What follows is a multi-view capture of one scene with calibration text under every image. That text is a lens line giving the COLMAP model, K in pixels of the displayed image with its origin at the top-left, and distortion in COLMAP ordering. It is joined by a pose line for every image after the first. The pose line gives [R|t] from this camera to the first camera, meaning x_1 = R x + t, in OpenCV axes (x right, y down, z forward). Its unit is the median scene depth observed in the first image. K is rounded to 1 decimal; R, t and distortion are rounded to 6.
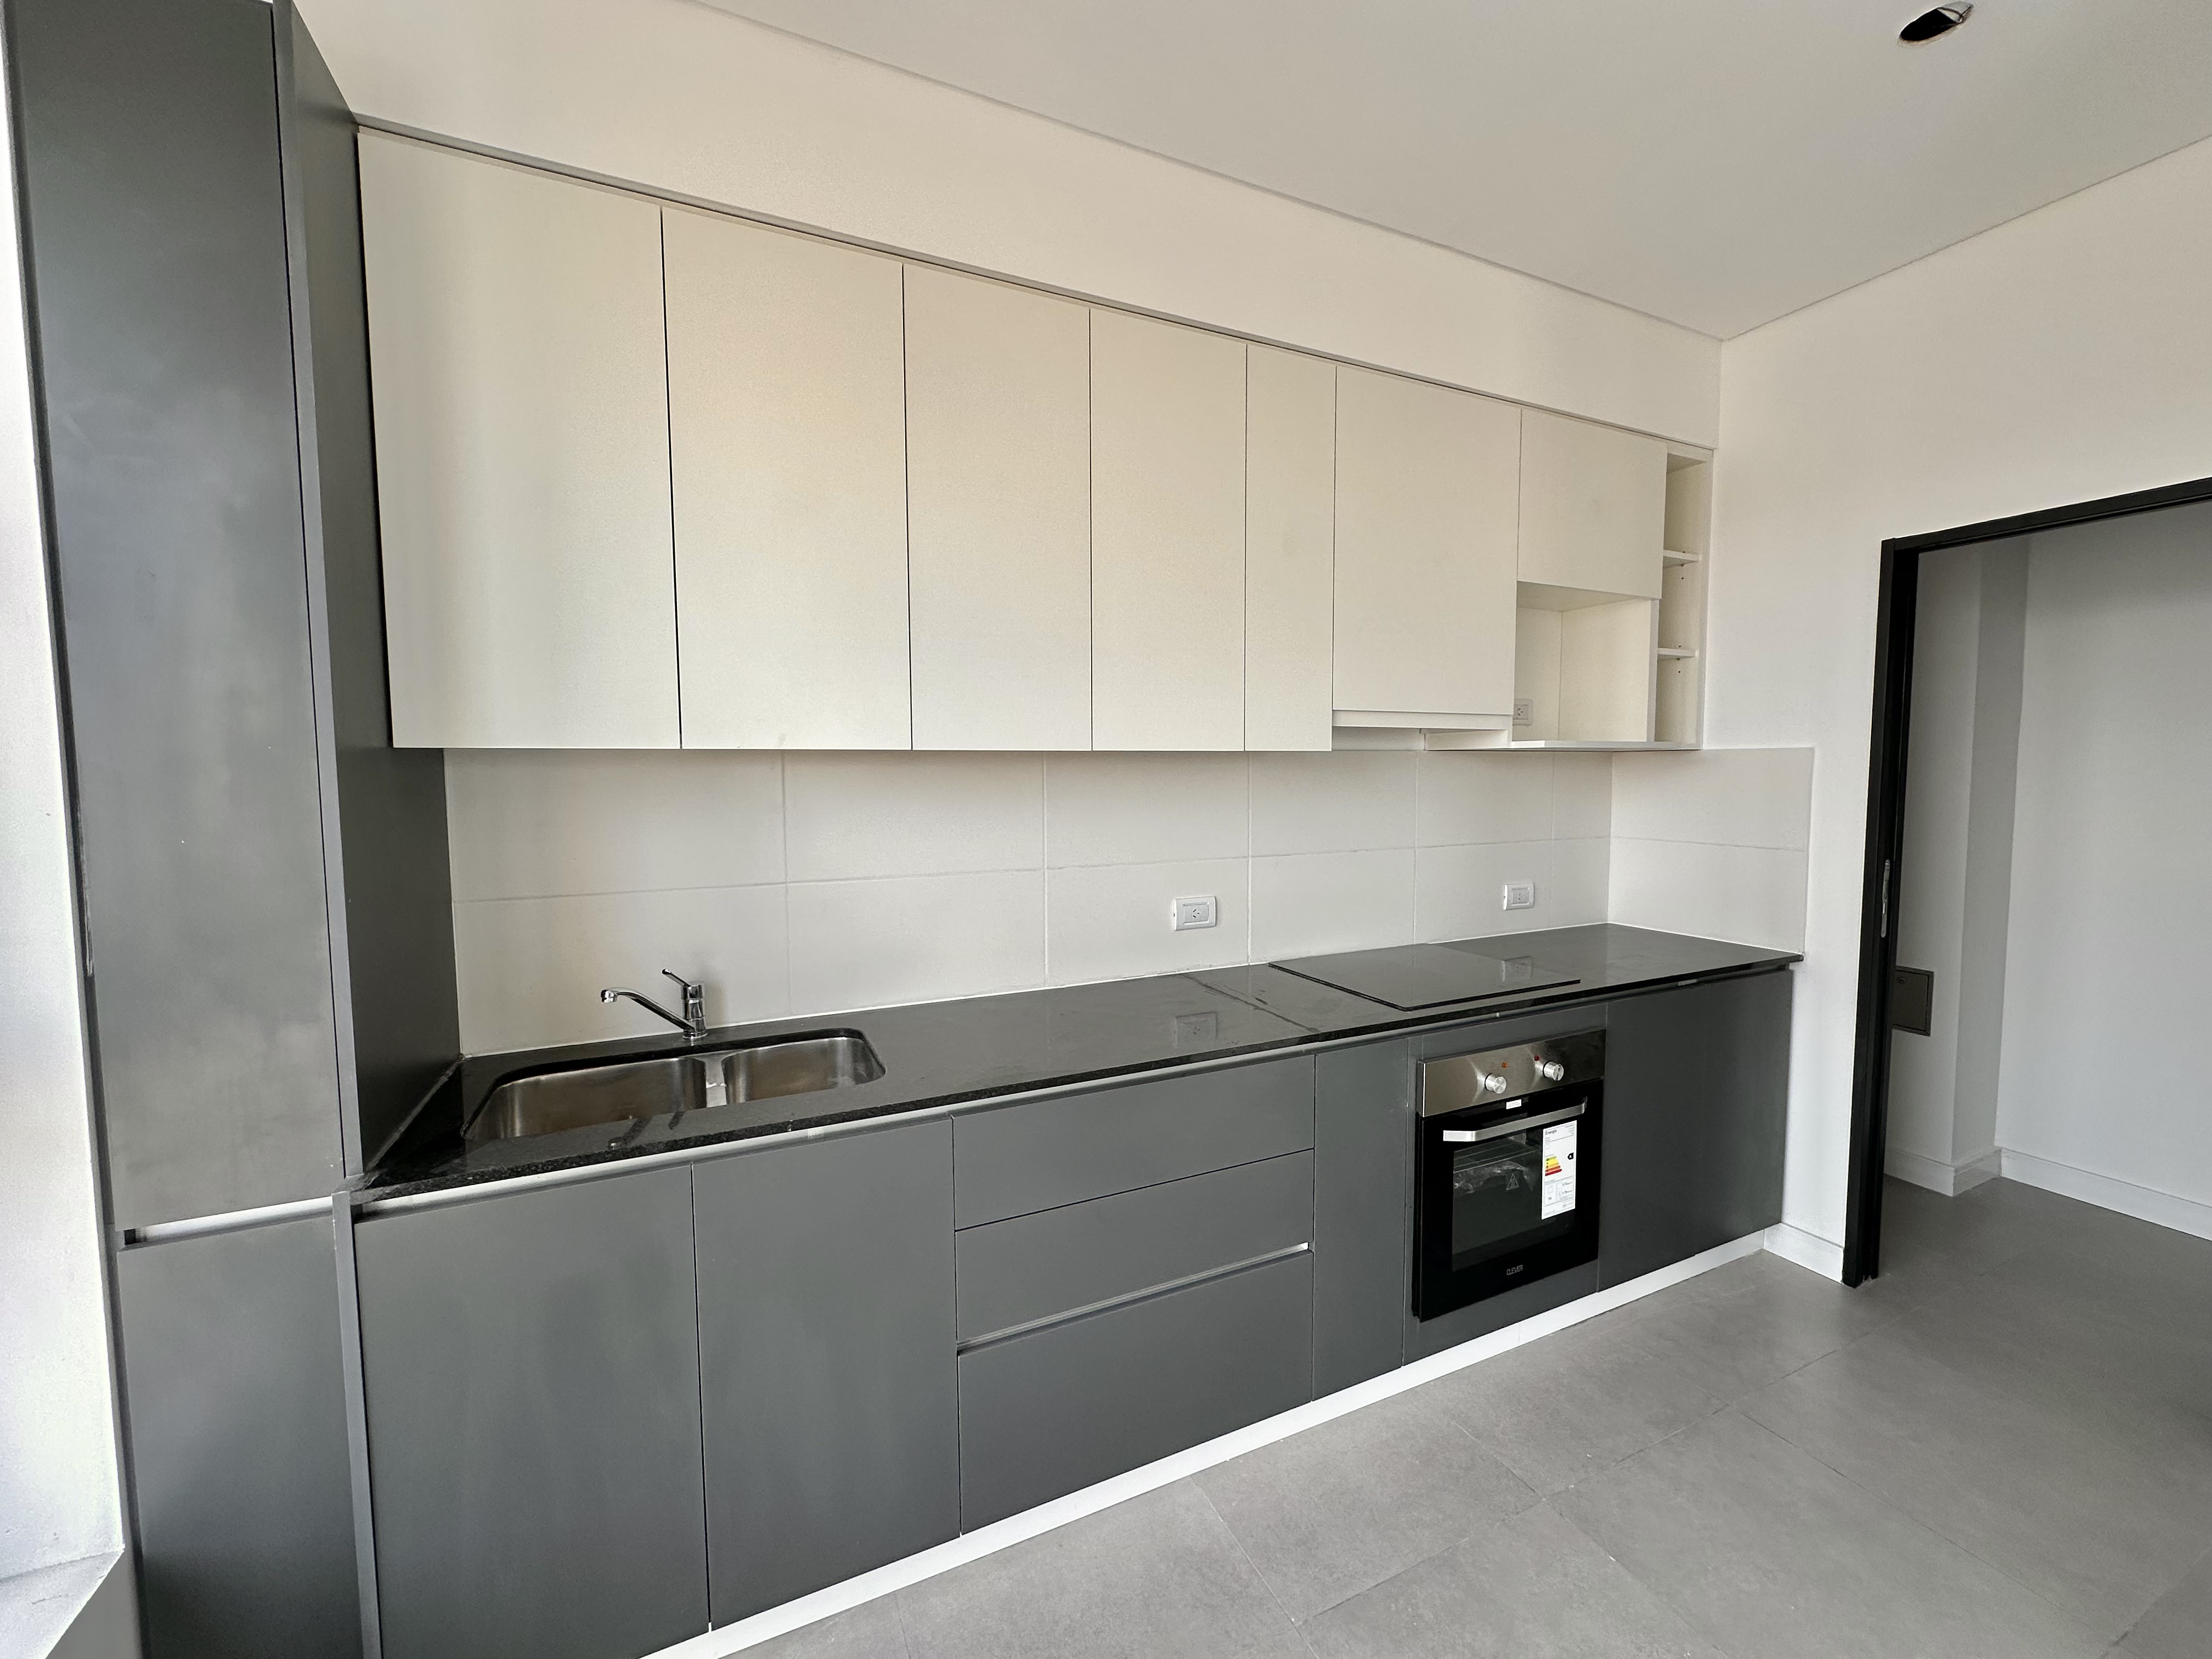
lens RADIAL K [[879.1, 0, 1106.2], [0, 879.1, 824.9], [0, 0, 1]] dist [0.002122, 0.000100]
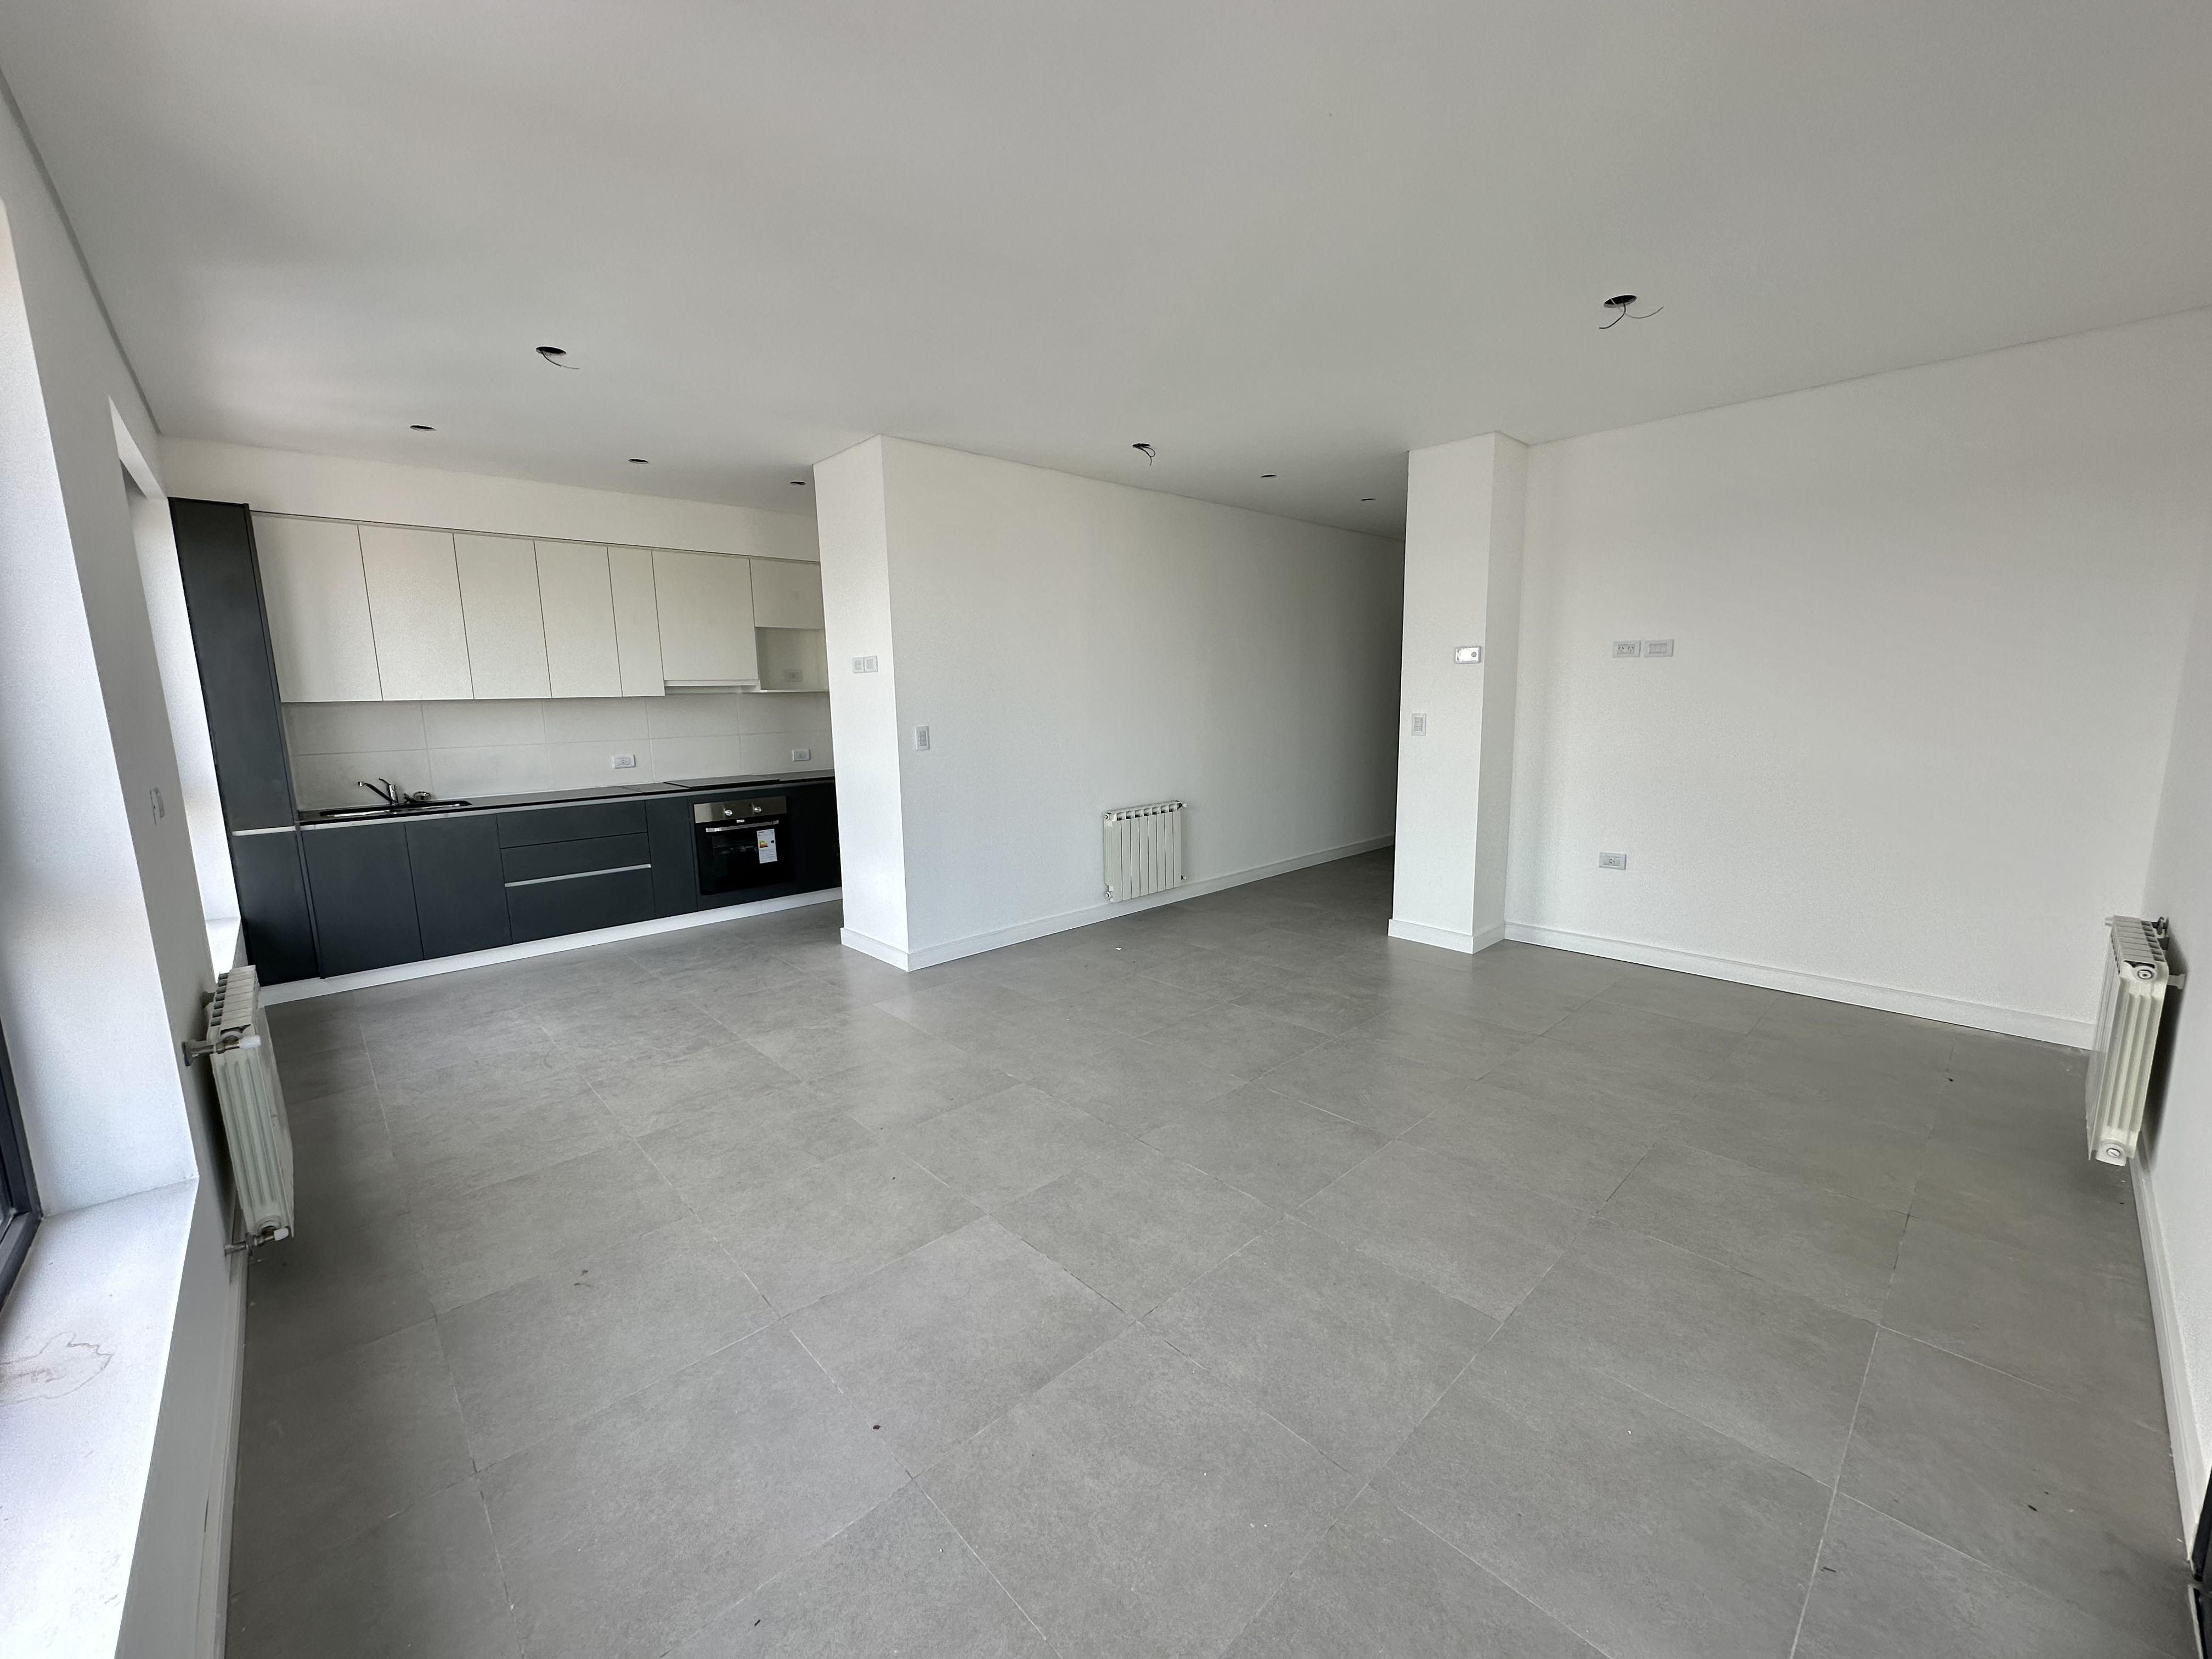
lens RADIAL K [[879.1, 0, 1112.8], [0, 879.1, 819.8], [0, 0, 1]] dist [0.002122, 0.000100]
pose [[0.949887, -0.058529, 0.307065, 0.705103], [0.035962, 0.996254, 0.078648, 0.130804], [-0.310517, -0.063664, 0.948433, -1.979777]]
